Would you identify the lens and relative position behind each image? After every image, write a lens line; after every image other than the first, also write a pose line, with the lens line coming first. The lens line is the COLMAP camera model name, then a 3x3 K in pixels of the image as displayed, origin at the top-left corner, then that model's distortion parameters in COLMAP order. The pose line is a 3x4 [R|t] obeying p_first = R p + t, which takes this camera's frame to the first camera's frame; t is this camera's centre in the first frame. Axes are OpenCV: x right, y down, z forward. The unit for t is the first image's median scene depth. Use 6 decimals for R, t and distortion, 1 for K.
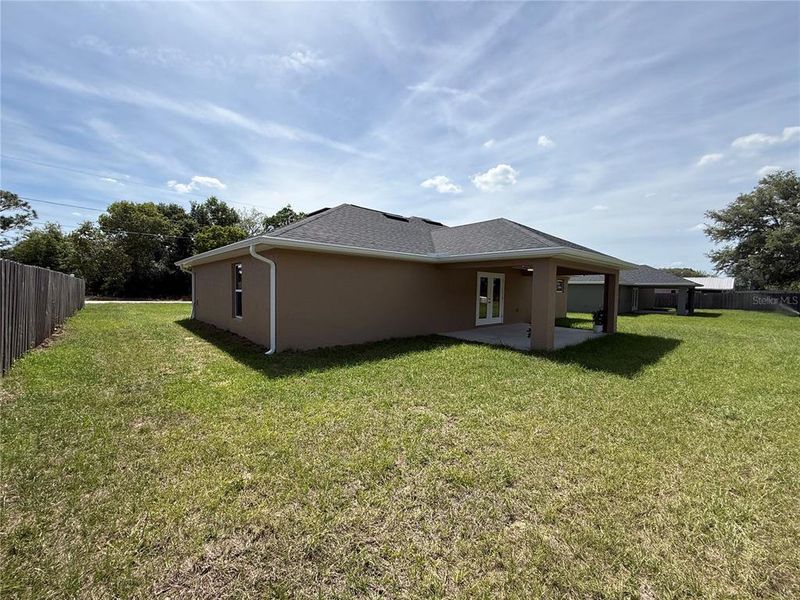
lens RADIAL K [[317.7, 0, 398.0], [0, 317.7, 301.1], [0, 0, 1]] dist [-0.001145, -0.000648]
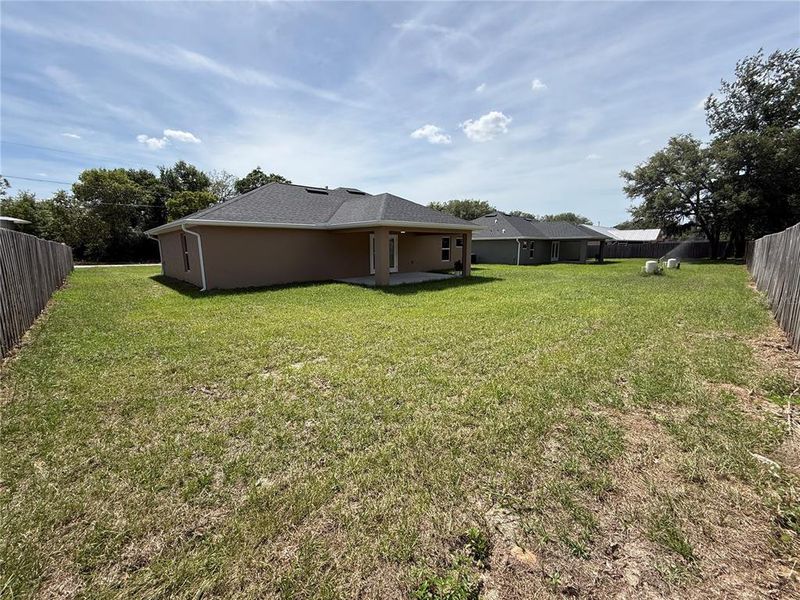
lens RADIAL K [[317.7, 0, 398.0], [0, 317.7, 301.1], [0, 0, 1]] dist [-0.001145, -0.000648]
pose [[0.999477, -0.027436, 0.017111, 0.079539], [0.025029, 0.991486, 0.127787, 0.005673], [-0.020471, -0.127292, 0.991654, -0.082073]]
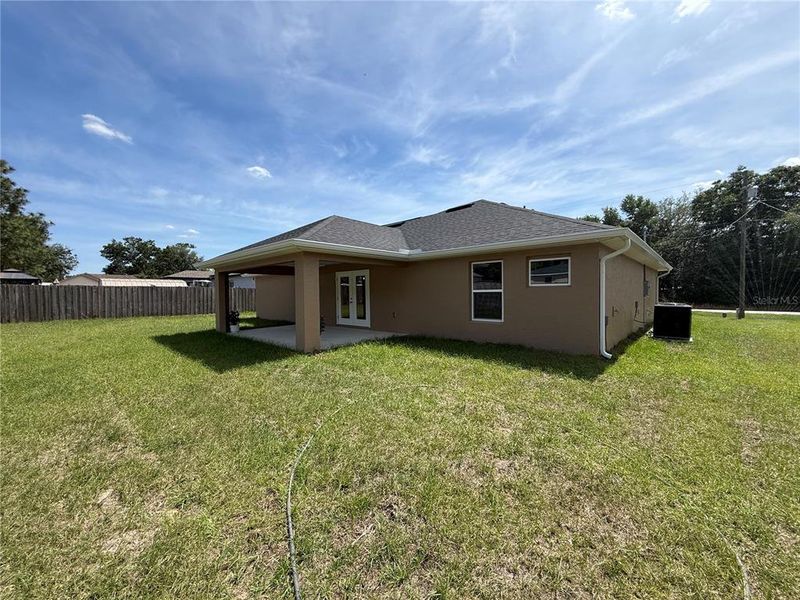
lens RADIAL K [[317.7, 0, 398.0], [0, 317.7, 301.1], [0, 0, 1]] dist [-0.001145, -0.000648]
pose [[0.083360, 0.007143, -0.996494, 0.314674], [-0.022012, 0.999744, 0.005325, -0.001998], [0.996276, 0.021490, 0.083496, 0.264286]]
